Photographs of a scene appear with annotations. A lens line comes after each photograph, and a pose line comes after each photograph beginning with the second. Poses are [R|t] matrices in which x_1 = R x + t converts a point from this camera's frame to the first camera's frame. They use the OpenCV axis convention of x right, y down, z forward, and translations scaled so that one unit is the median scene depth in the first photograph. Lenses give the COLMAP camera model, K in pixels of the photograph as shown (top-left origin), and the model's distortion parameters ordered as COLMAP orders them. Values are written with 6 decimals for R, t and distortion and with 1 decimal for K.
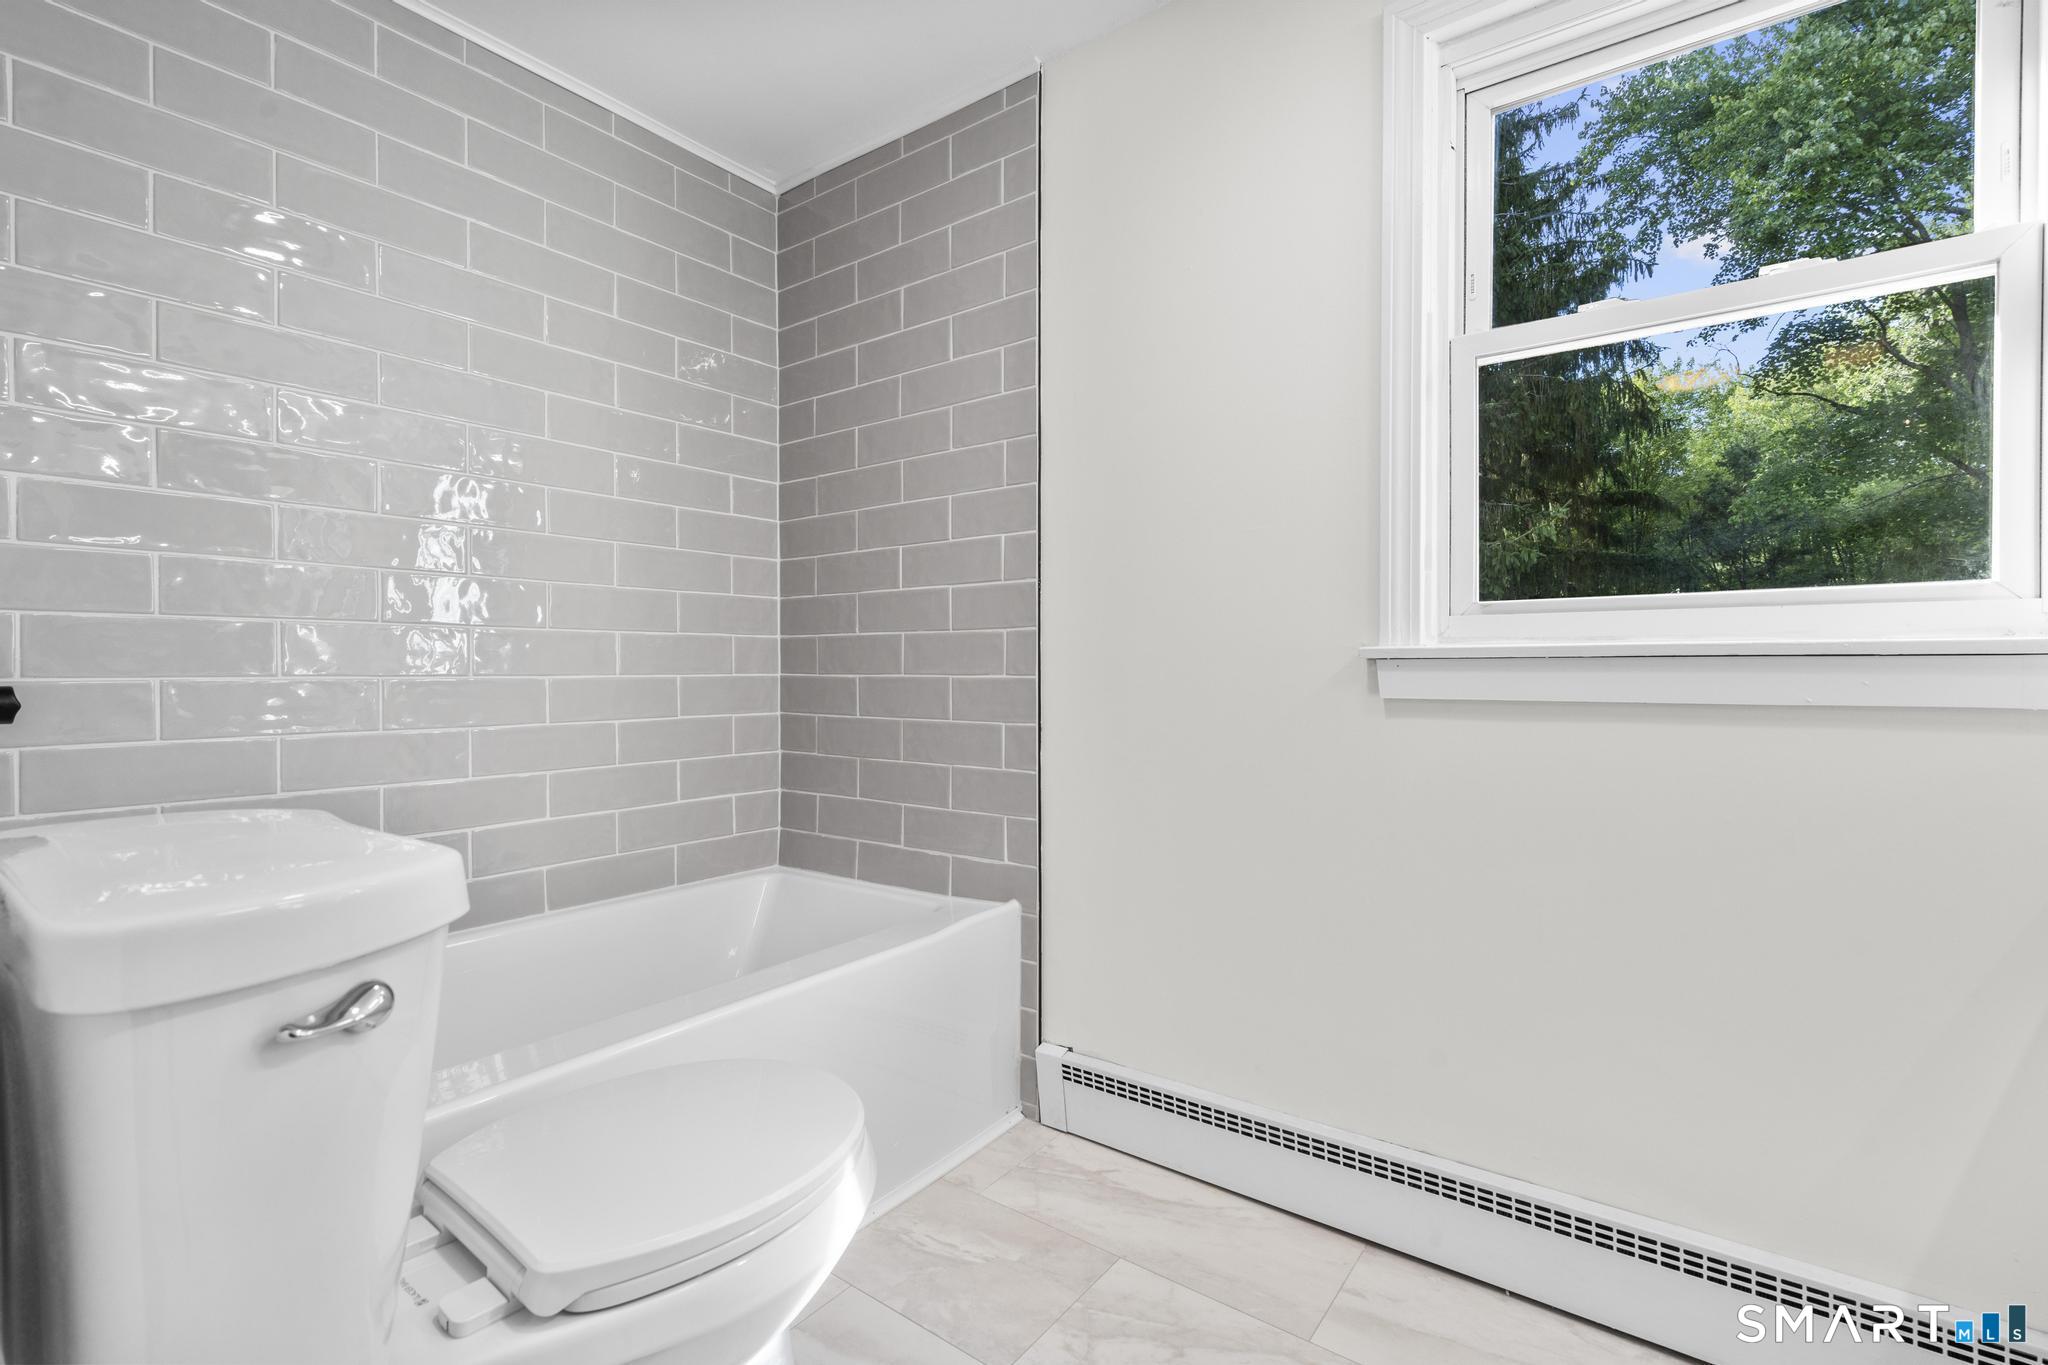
lens RADIAL K [[915.4, 0, 1018.9], [0, 915.4, 672.1], [0, 0, 1]] dist [0.003629, 0.001101]
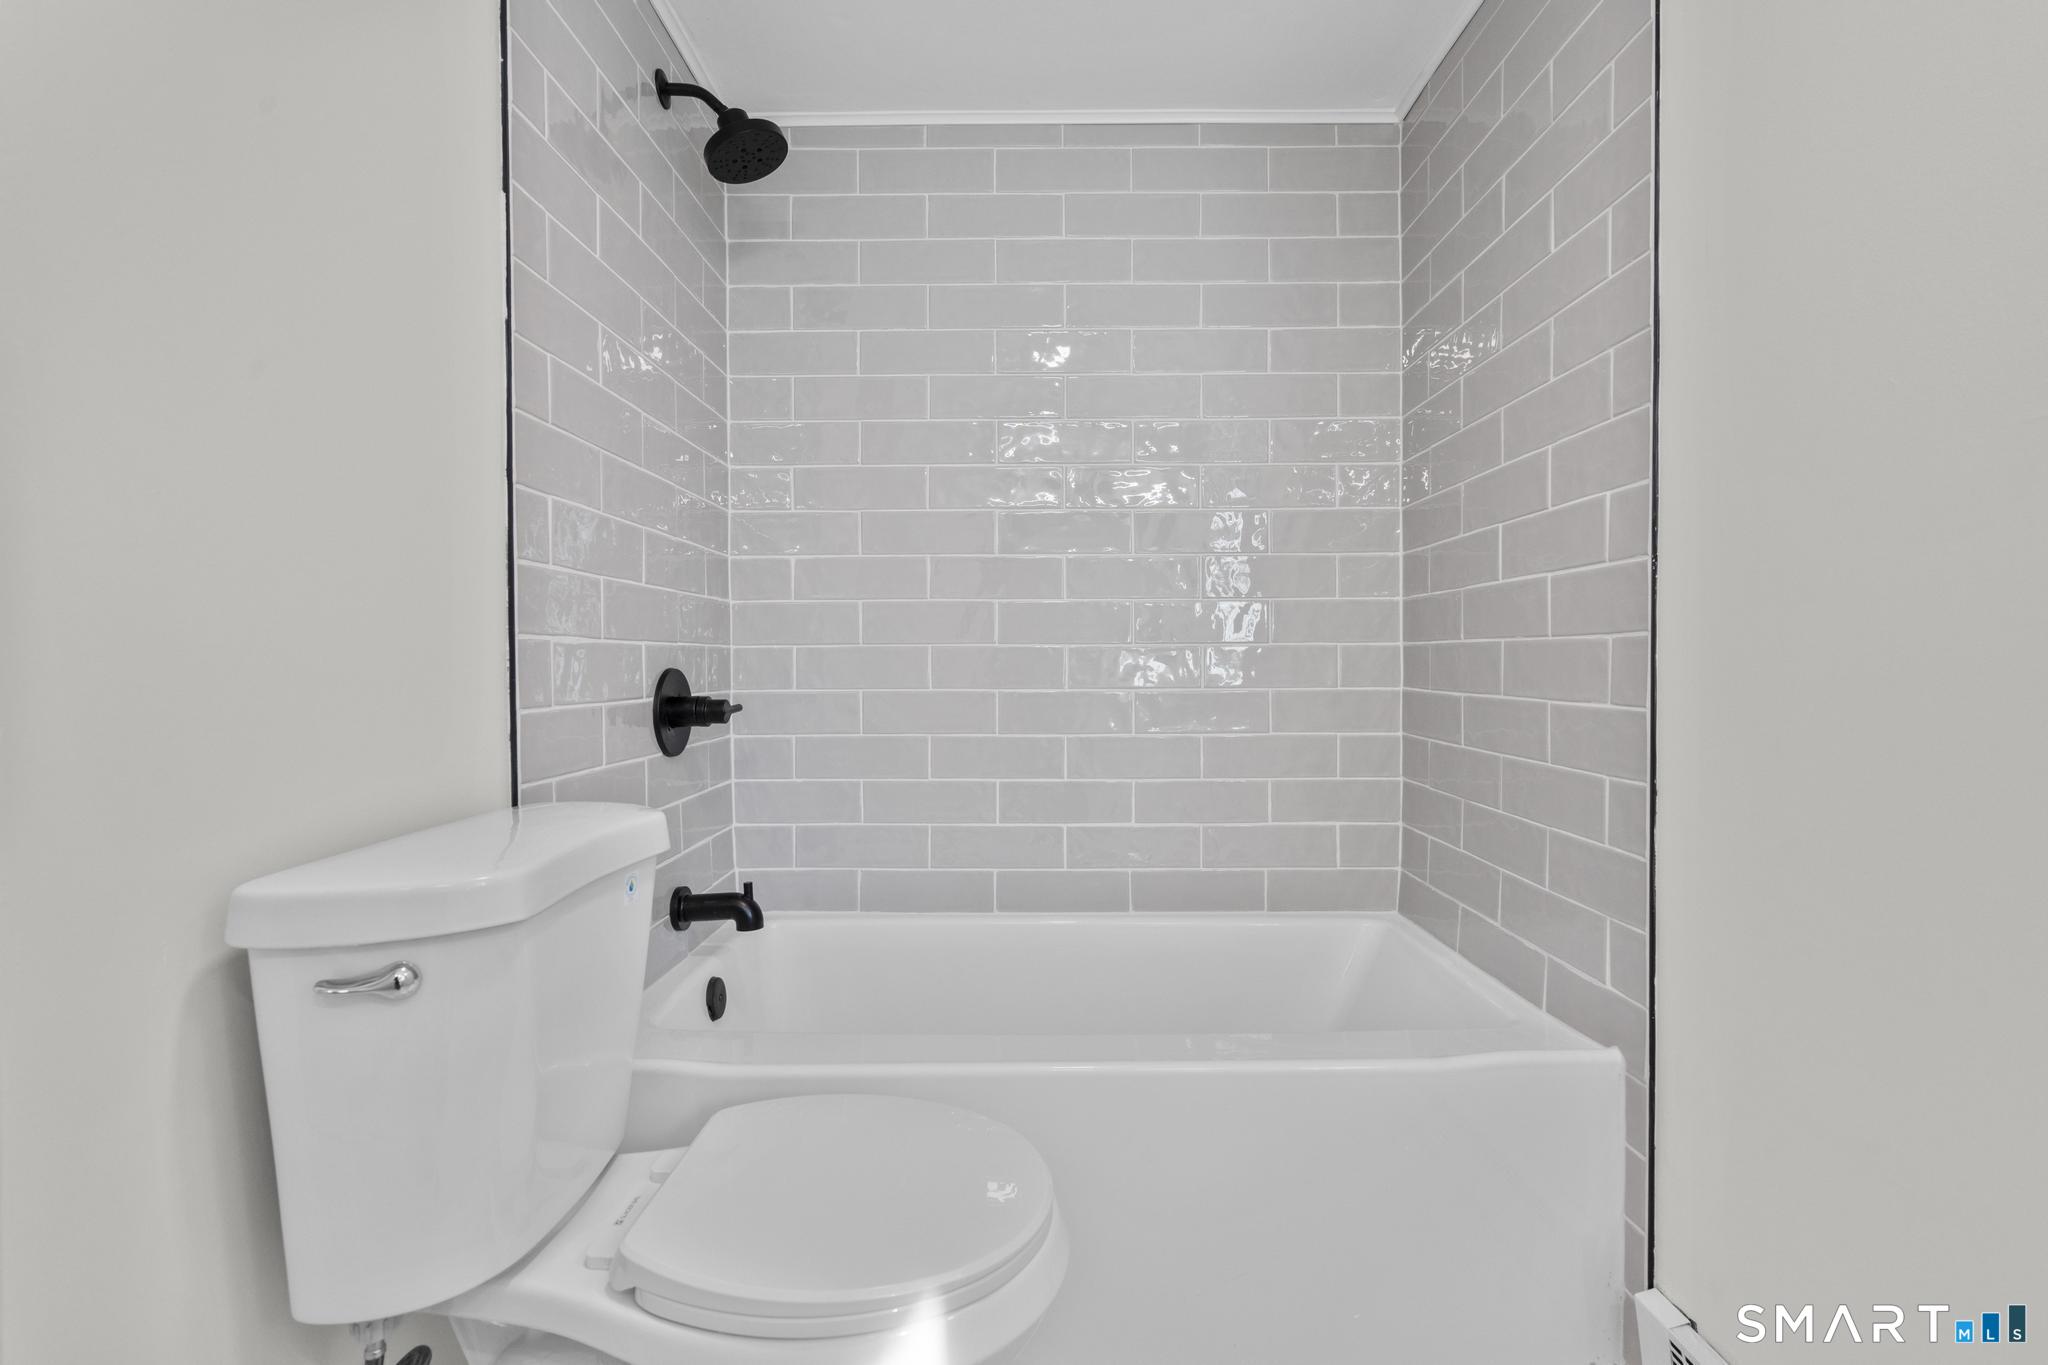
lens RADIAL K [[915.4, 0, 1018.9], [0, 915.4, 672.1], [0, 0, 1]] dist [0.003629, 0.001101]
pose [[0.608607, 0.006050, -0.793449, 0.235368], [0.002674, 0.999950, 0.009675, -0.025998], [0.793468, -0.008010, 0.608560, 0.242600]]
